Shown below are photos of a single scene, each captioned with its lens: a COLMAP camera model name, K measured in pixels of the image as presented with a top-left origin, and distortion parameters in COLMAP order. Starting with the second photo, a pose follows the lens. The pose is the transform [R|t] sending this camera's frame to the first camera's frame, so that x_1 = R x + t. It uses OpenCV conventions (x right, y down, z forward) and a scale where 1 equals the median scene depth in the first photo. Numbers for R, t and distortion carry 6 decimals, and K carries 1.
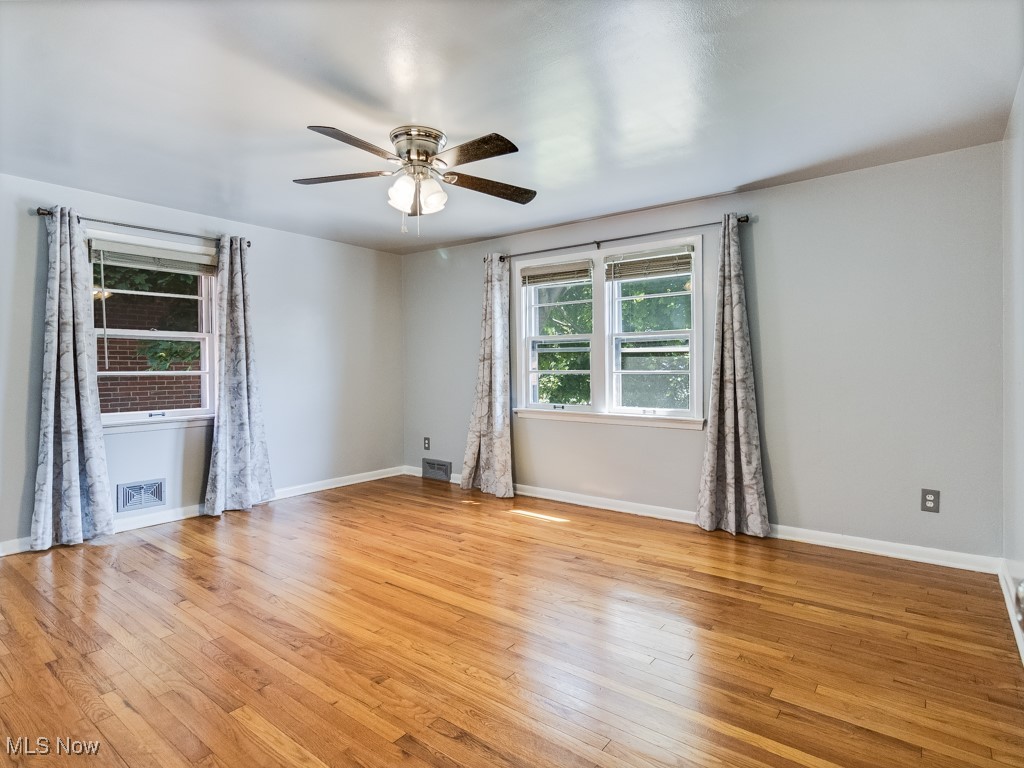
lens RADIAL K [[546.3, 0, 513.3], [0, 546.3, 355.5], [0, 0, 1]] dist [-0.000050, 0.000792]
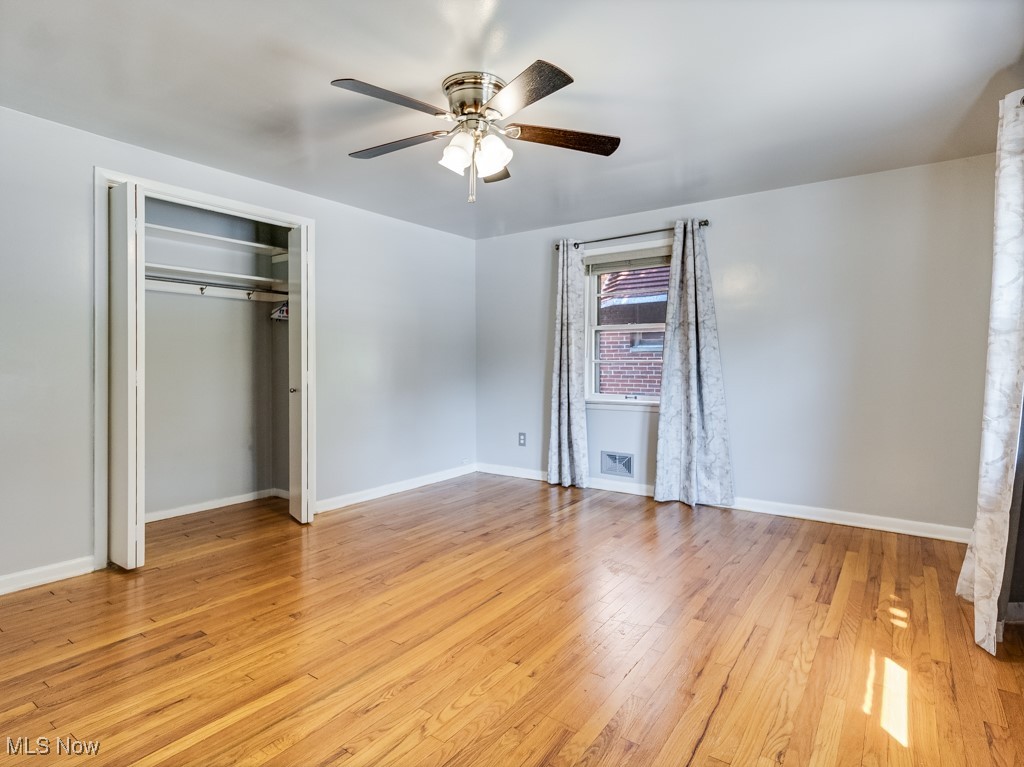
lens RADIAL K [[546.3, 0, 513.3], [0, 546.3, 355.0], [0, 0, 1]] dist [-0.000050, 0.000792]
pose [[0.041424, -0.010553, -0.999086, 0.556145], [0.020927, 0.999734, -0.009692, 0.030039], [0.998922, -0.020506, 0.041634, 0.829017]]
